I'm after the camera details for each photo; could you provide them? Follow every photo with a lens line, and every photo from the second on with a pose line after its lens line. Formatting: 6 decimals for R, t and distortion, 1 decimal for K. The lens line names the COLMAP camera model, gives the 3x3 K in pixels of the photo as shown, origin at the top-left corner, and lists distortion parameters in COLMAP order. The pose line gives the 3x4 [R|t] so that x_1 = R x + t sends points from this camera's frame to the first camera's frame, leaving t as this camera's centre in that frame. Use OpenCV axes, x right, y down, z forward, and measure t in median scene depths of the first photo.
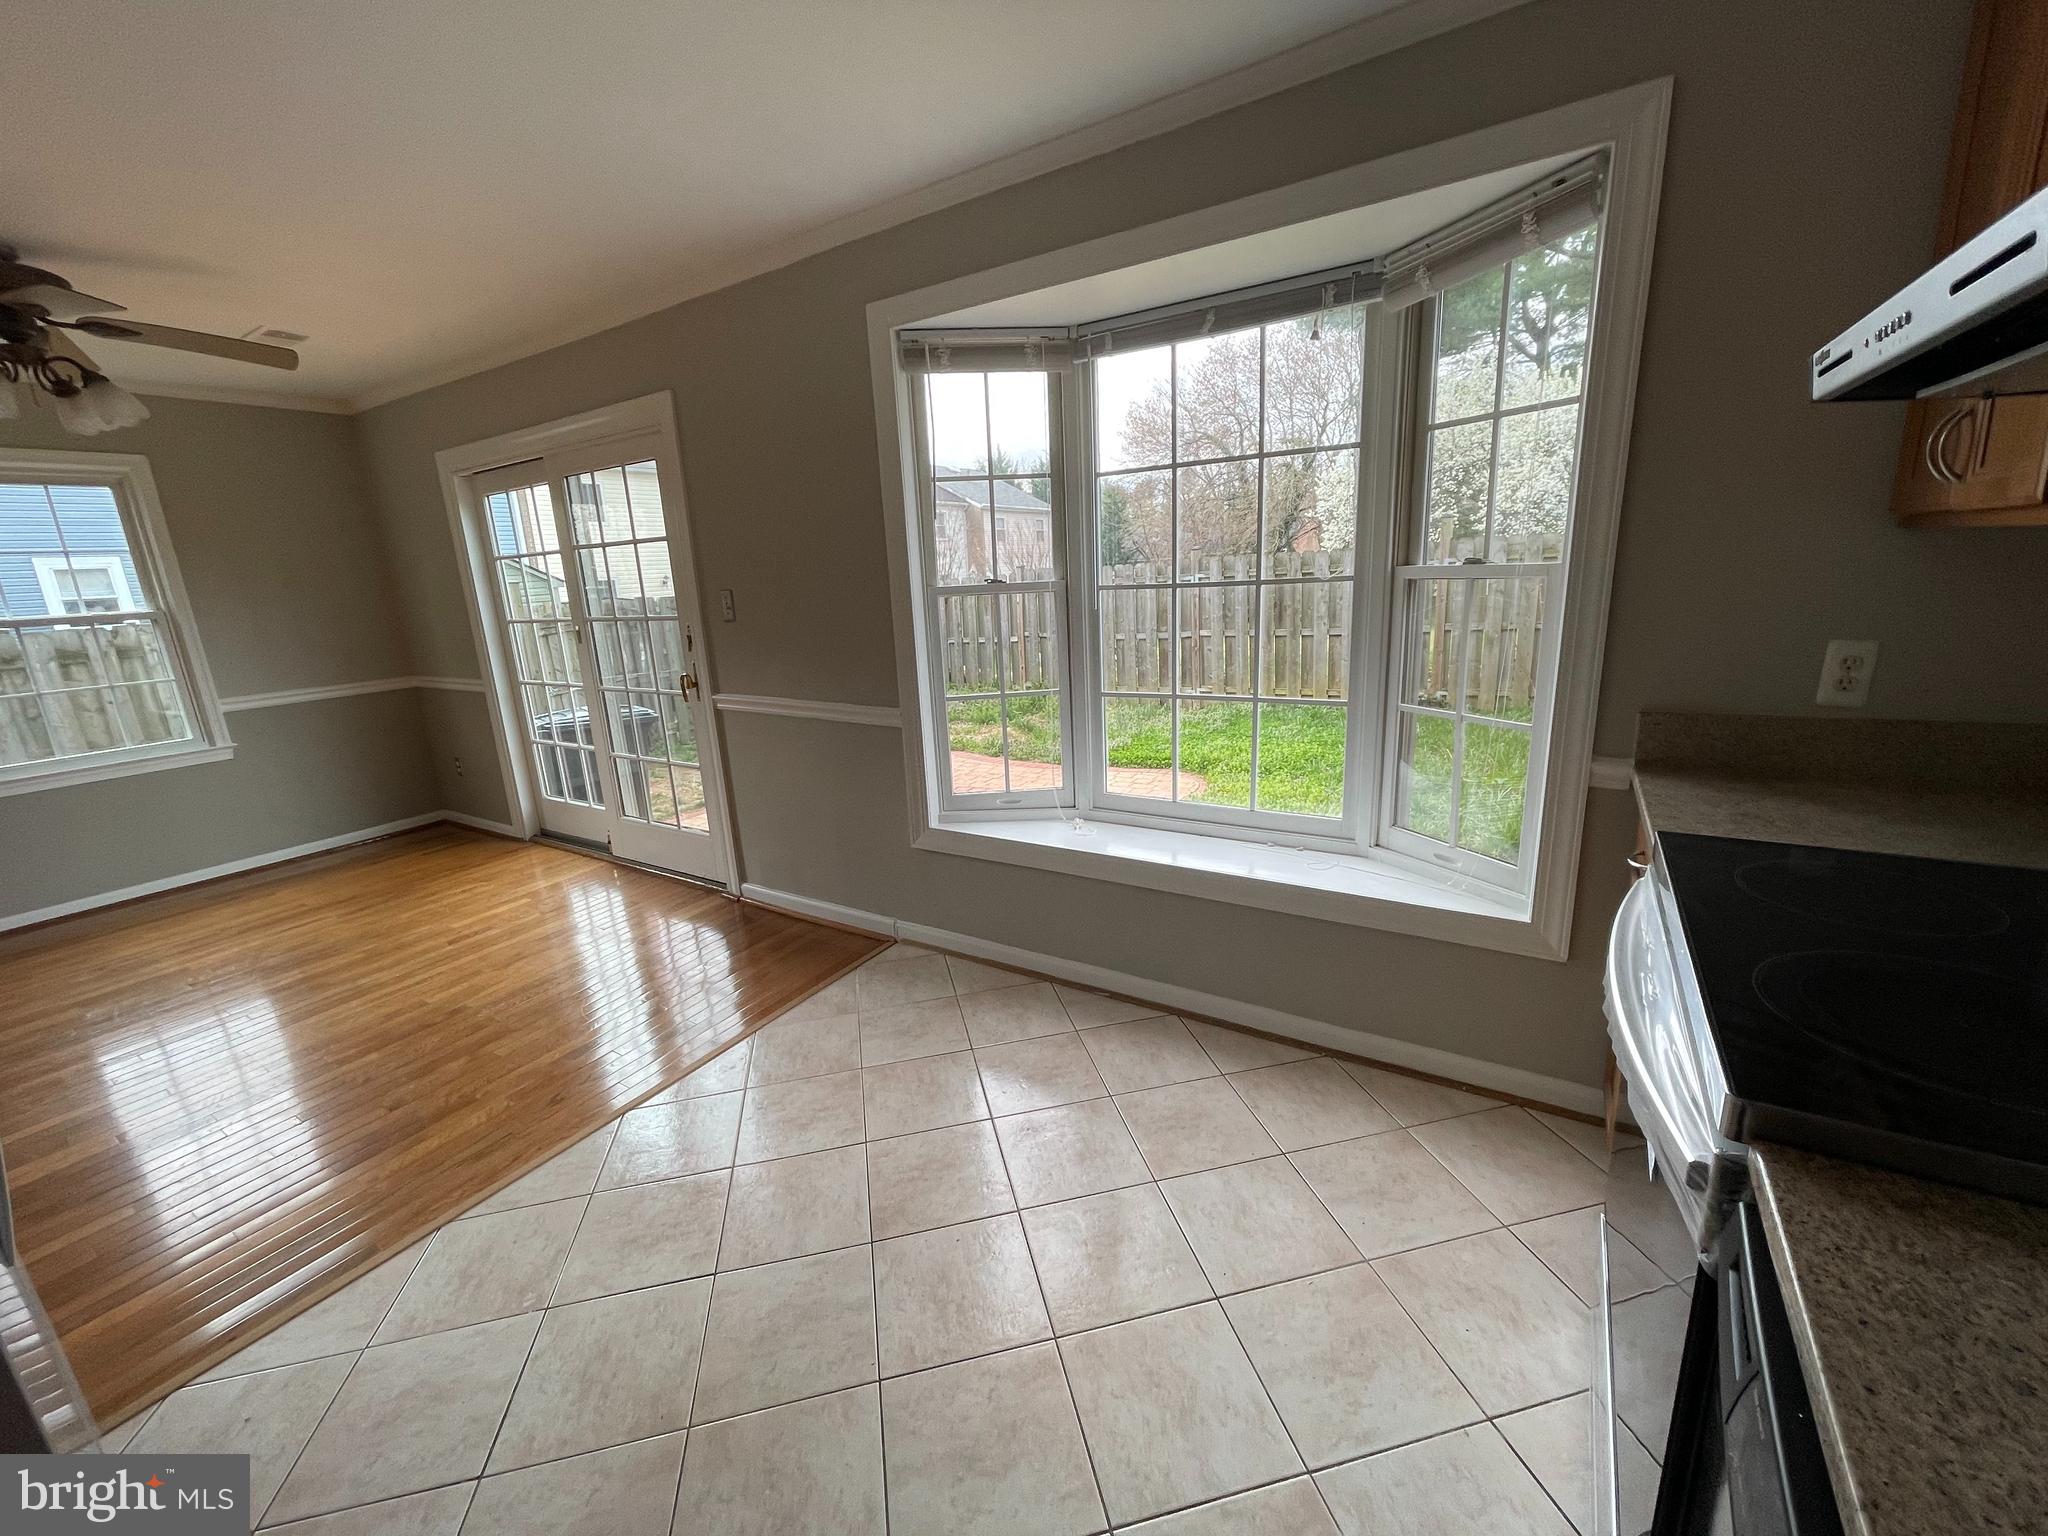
lens RADIAL K [[822.3, 0, 1021.6], [0, 822.3, 776.1], [0, 0, 1]] dist [-0.000603, -0.001468]
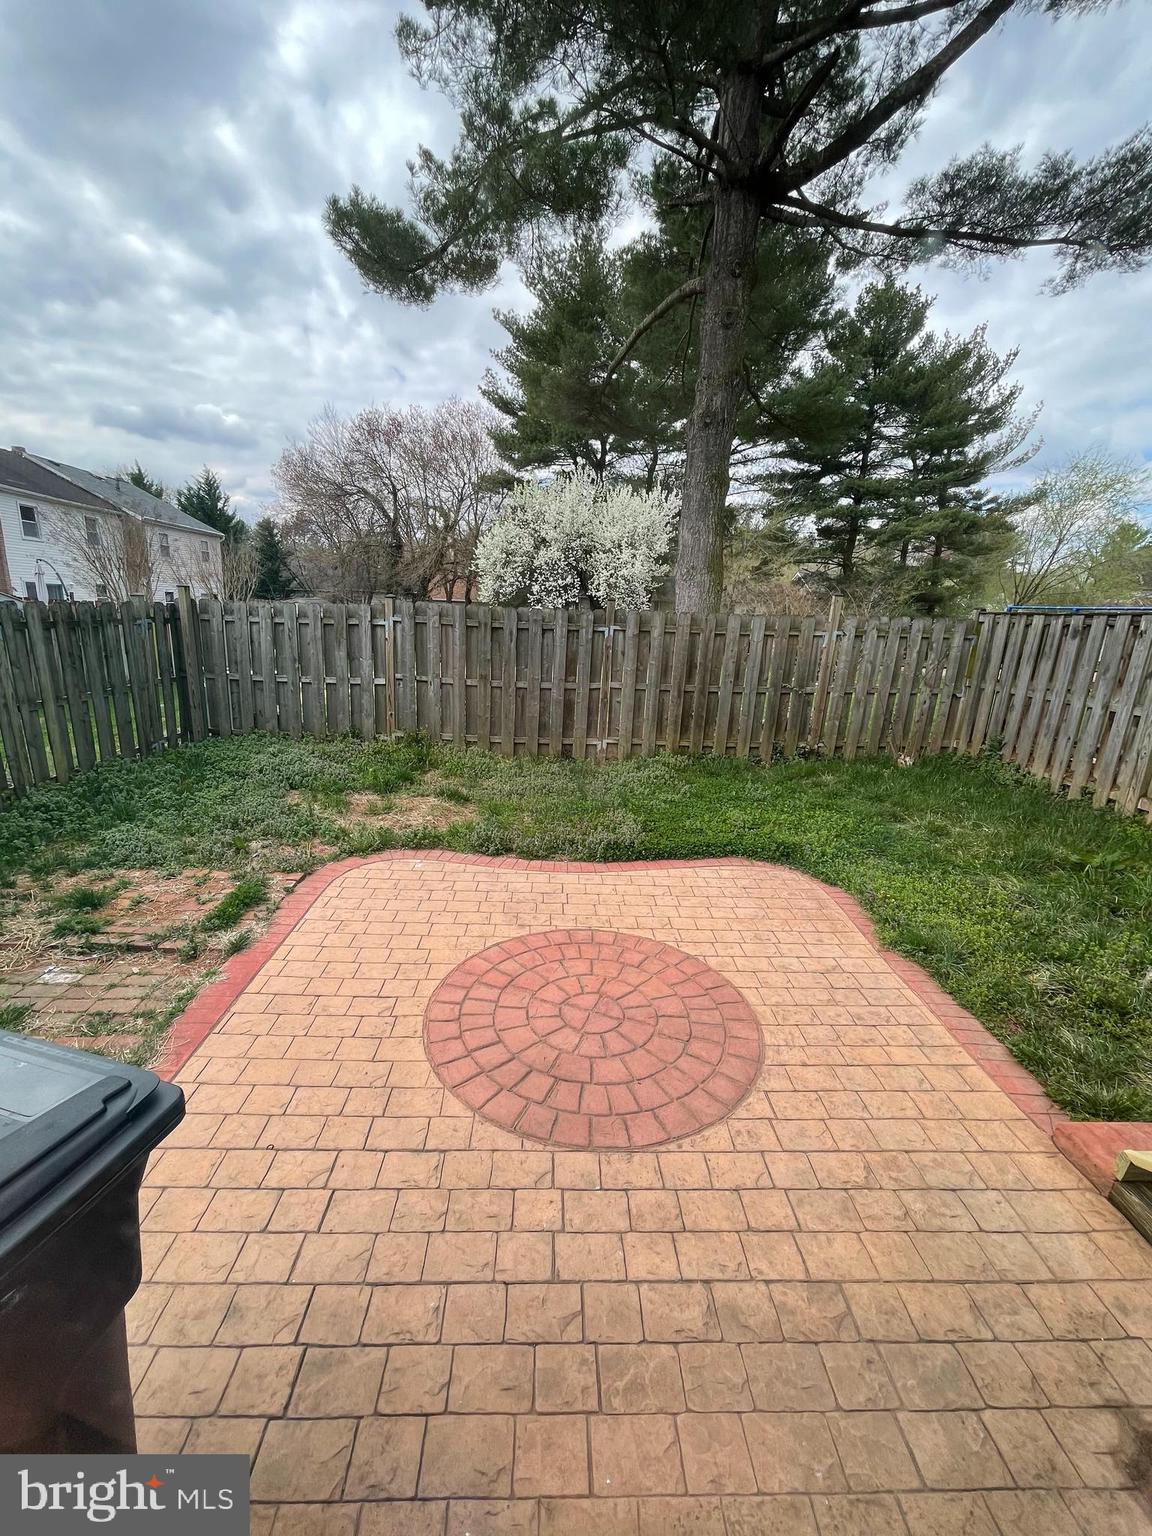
lens RADIAL K [[616.7, 0, 566.8], [0, 616.7, 759.9], [0, 0, 1]] dist [-0.000603, -0.001468]
pose [[0.818744, -0.053790, 0.571634, -0.621885], [0.053602, 0.998415, 0.017177, -0.246812], [-0.571652, 0.016577, 0.820329, 1.052331]]
